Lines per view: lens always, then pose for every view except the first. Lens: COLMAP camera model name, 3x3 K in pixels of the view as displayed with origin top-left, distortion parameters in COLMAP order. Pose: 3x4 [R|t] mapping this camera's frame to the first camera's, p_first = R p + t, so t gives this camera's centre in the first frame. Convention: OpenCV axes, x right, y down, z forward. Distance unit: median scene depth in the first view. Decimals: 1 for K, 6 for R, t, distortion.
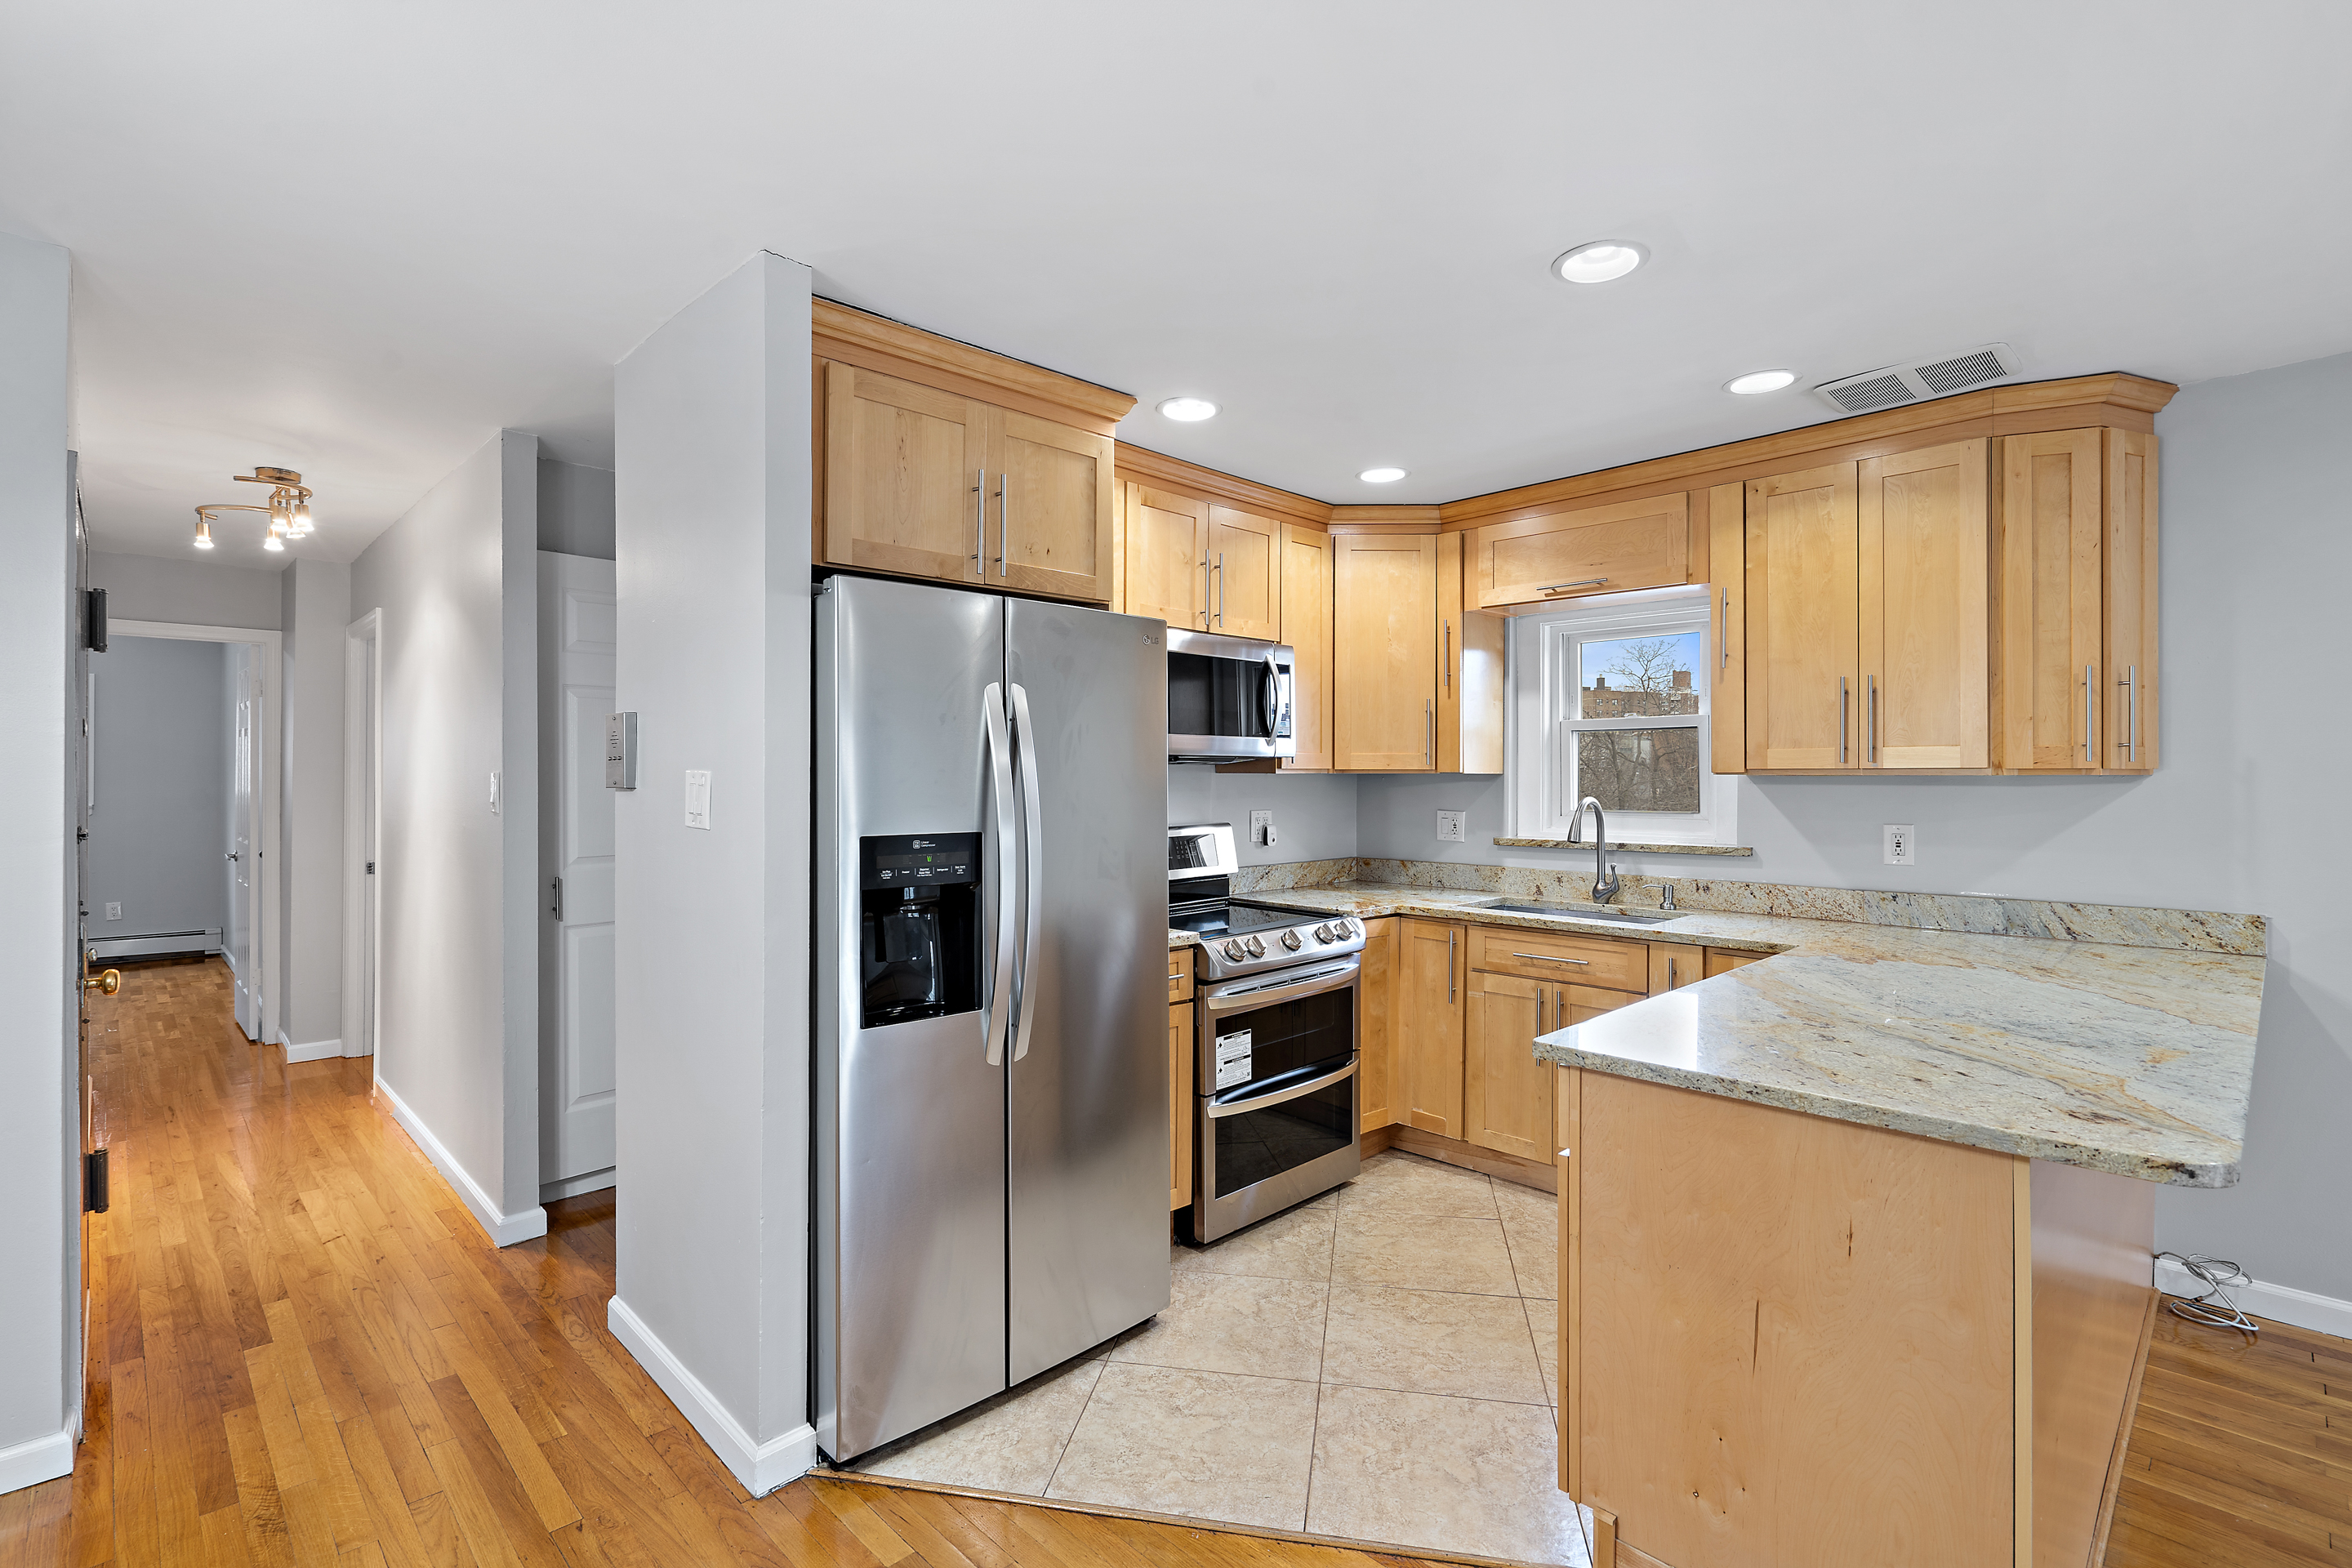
lens RADIAL K [[1086.7, 0, 1168.5], [0, 1086.7, 782.7], [0, 0, 1]] dist [0.005189, 0.001112]
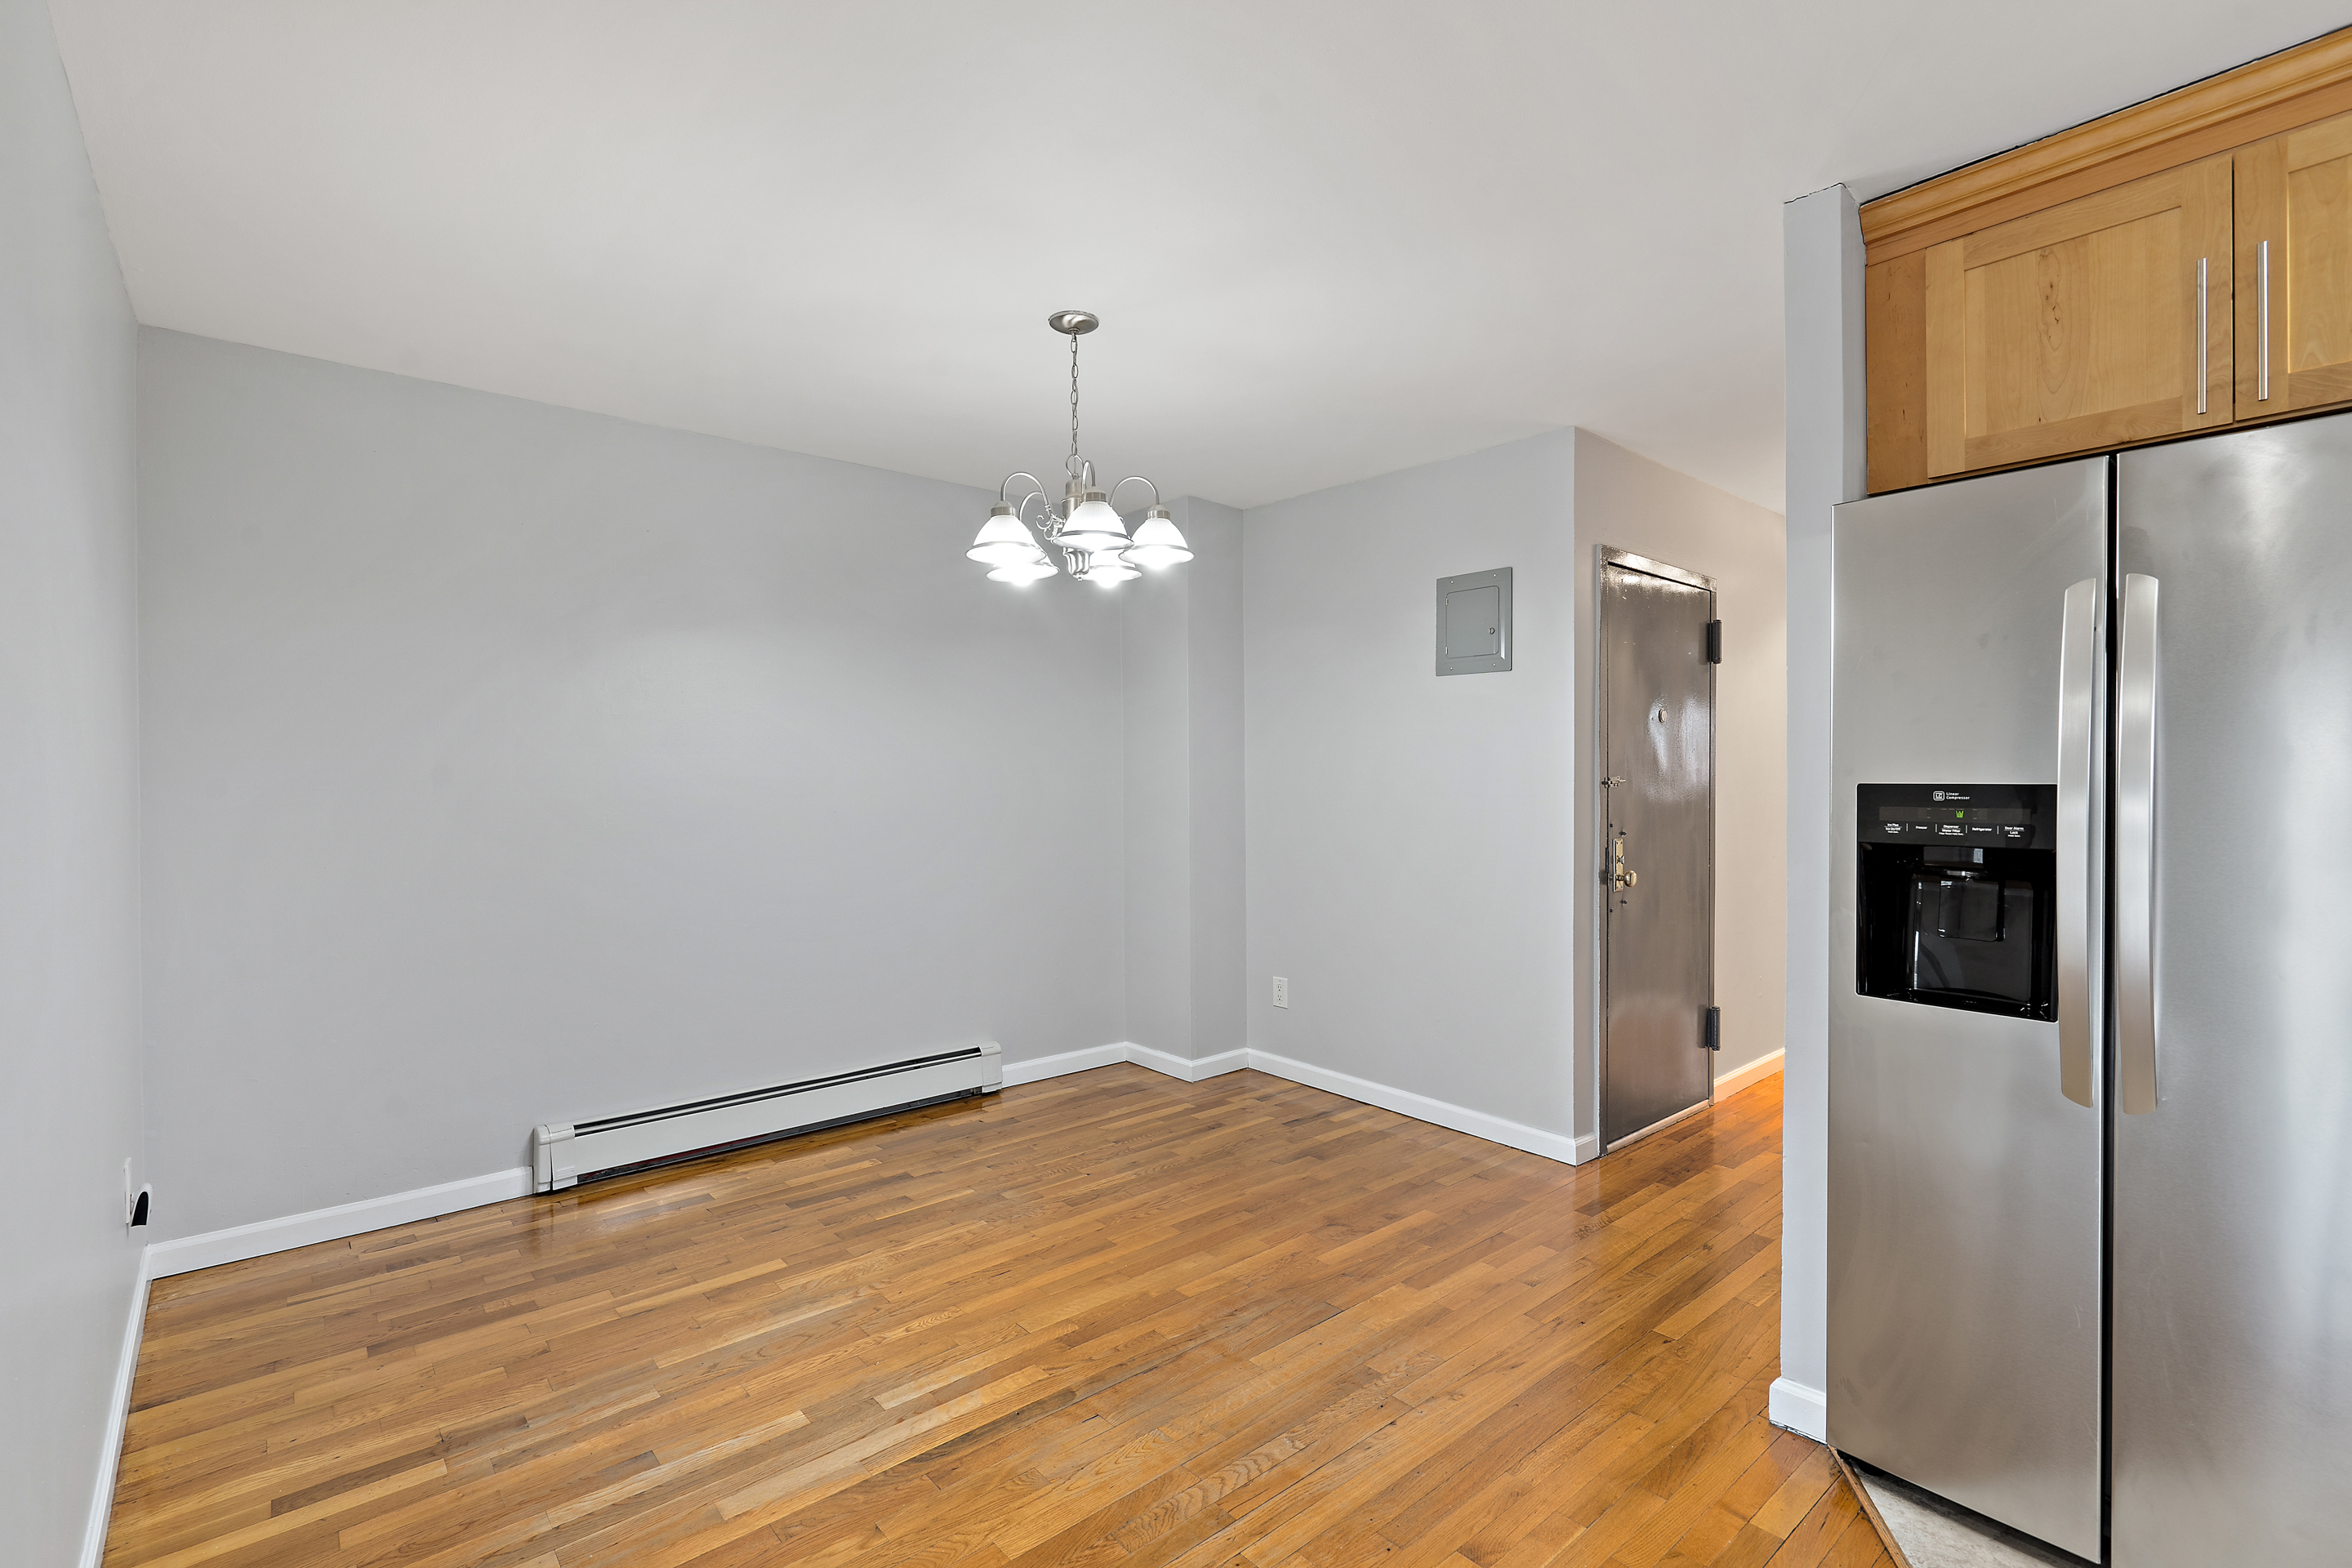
lens RADIAL K [[1086.7, 0, 1172.3], [0, 1086.7, 785.1], [0, 0, 1]] dist [0.005189, 0.001112]
pose [[-0.053032, 0.007108, -0.998568, 0.628550], [-0.003995, 0.999965, 0.007330, 0.044301], [0.998585, 0.004378, -0.053002, 0.451864]]
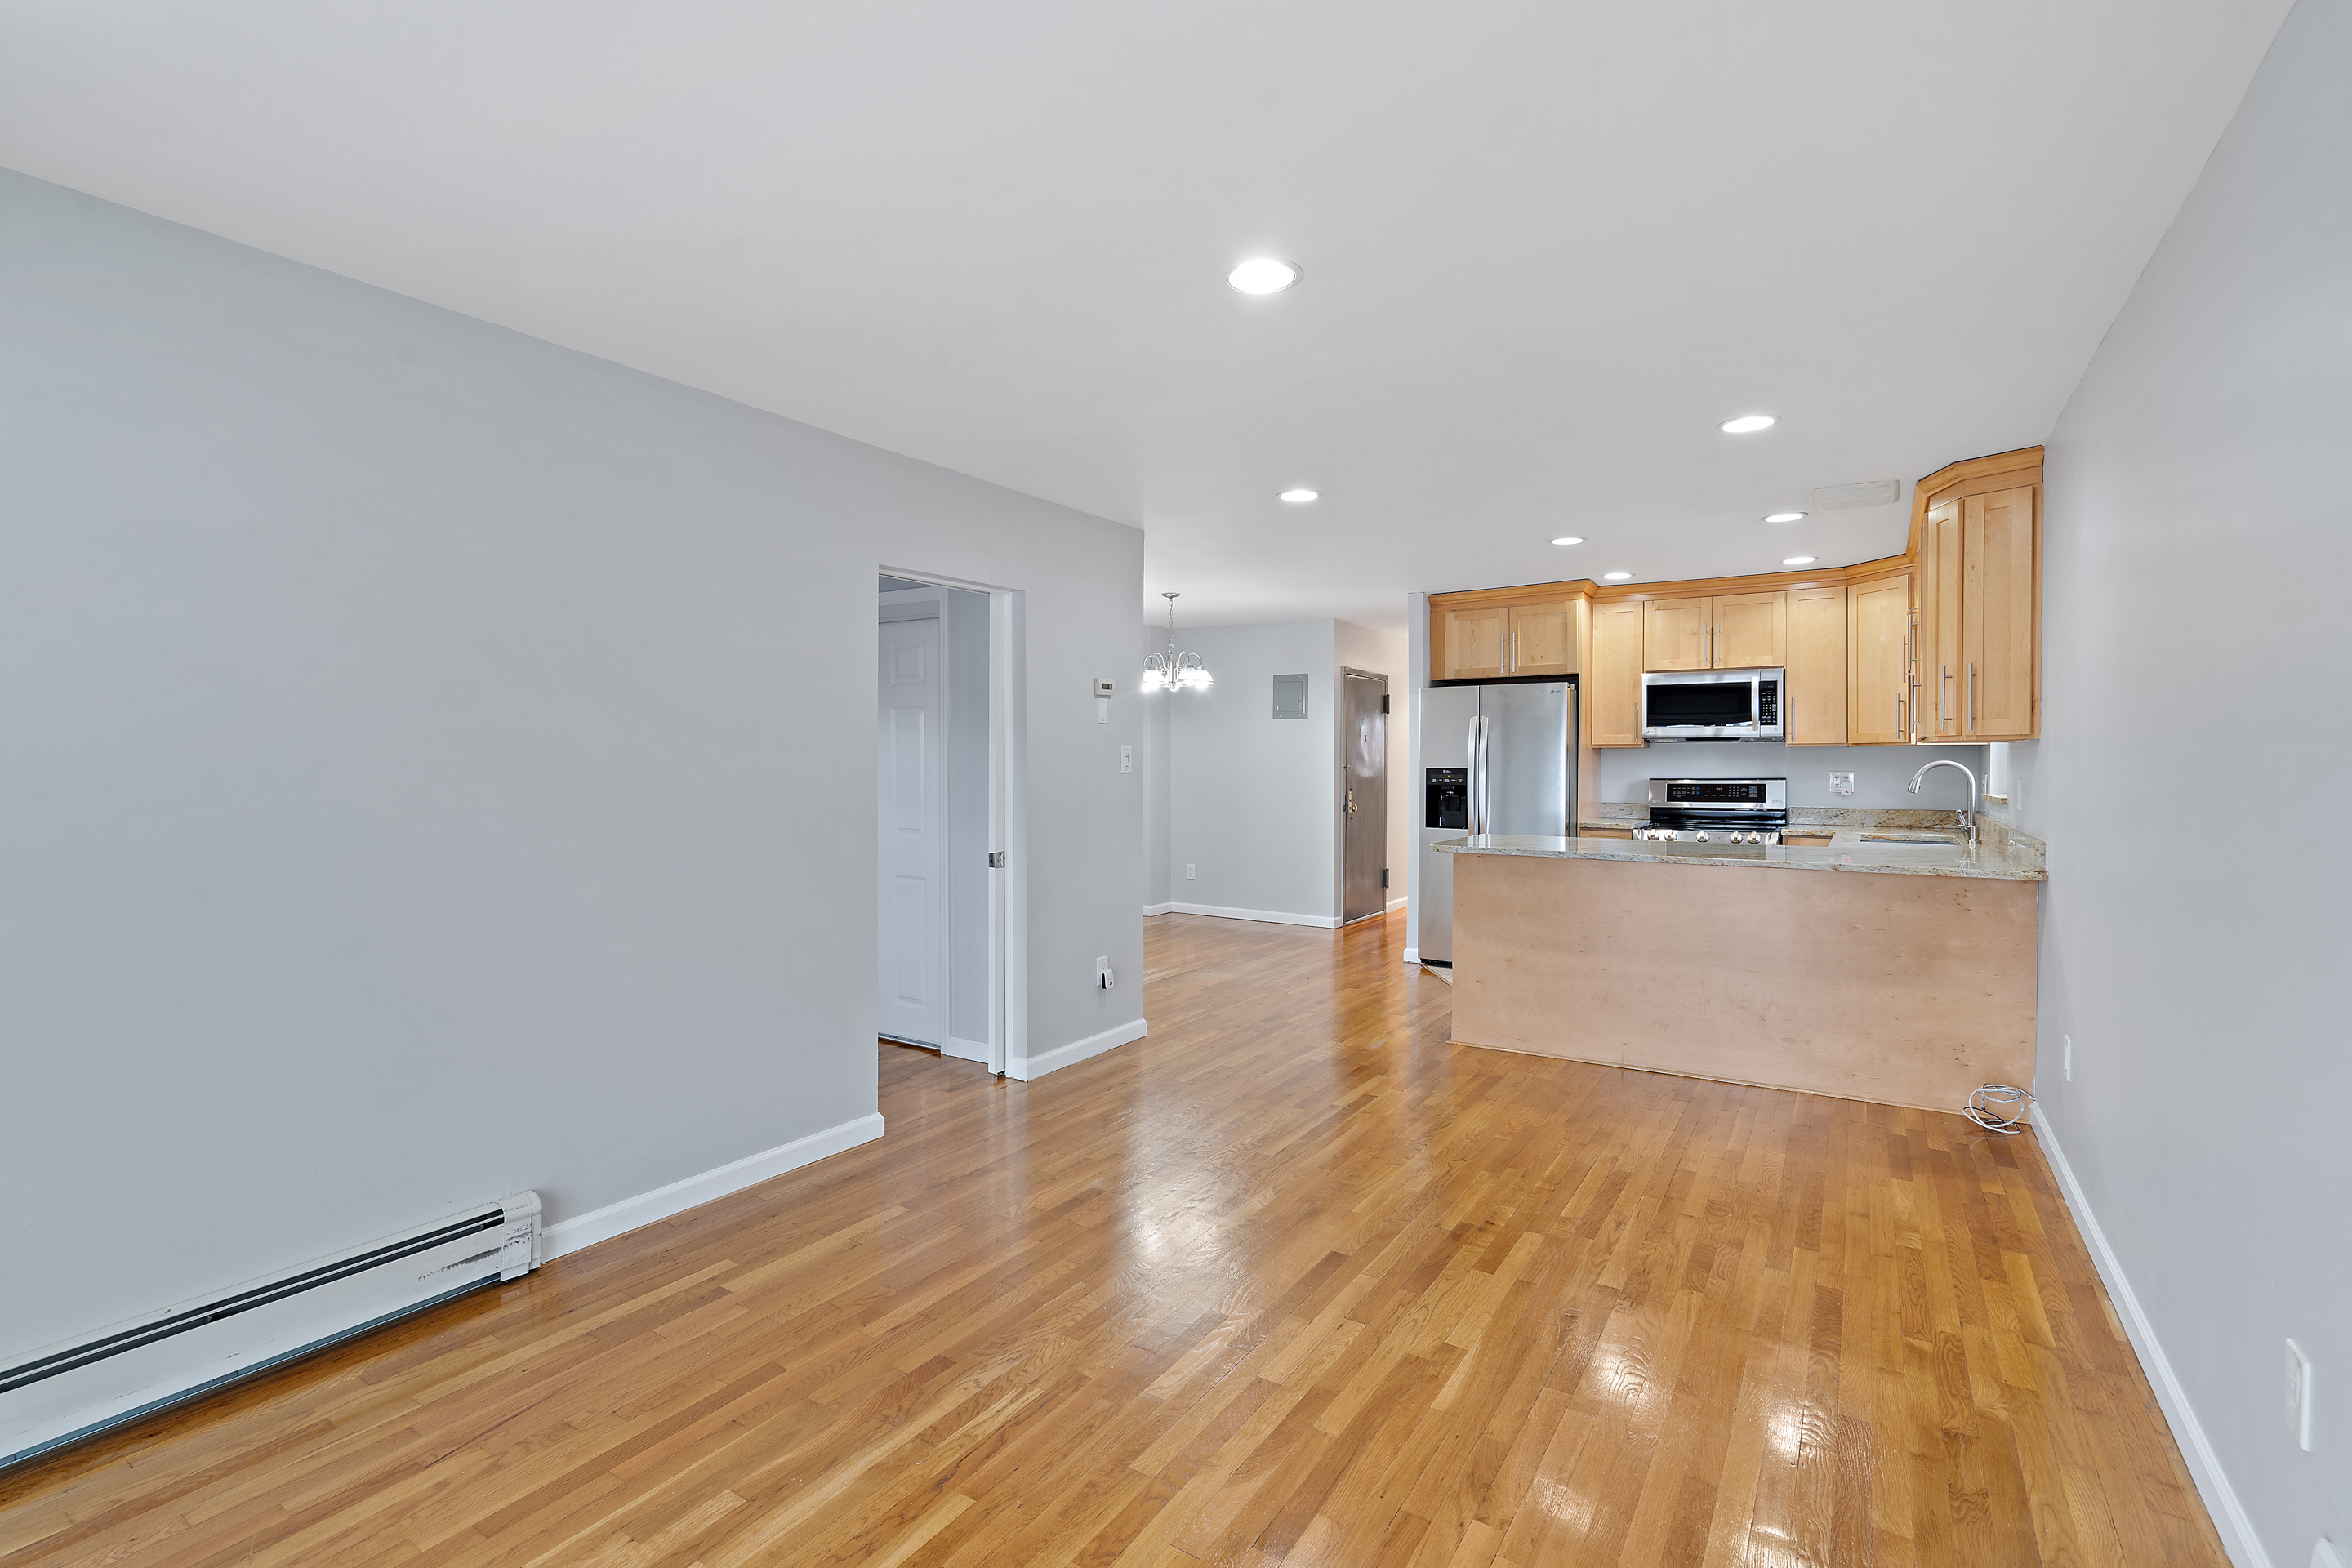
lens RADIAL K [[1086.7, 0, 1177.0], [0, 1086.7, 771.7], [0, 0, 1]] dist [0.005189, 0.001112]
pose [[0.221398, 0.010846, -0.975123, 2.573675], [-0.005246, 0.999937, 0.009931, 0.030167], [0.975169, 0.002916, 0.221441, -0.413867]]
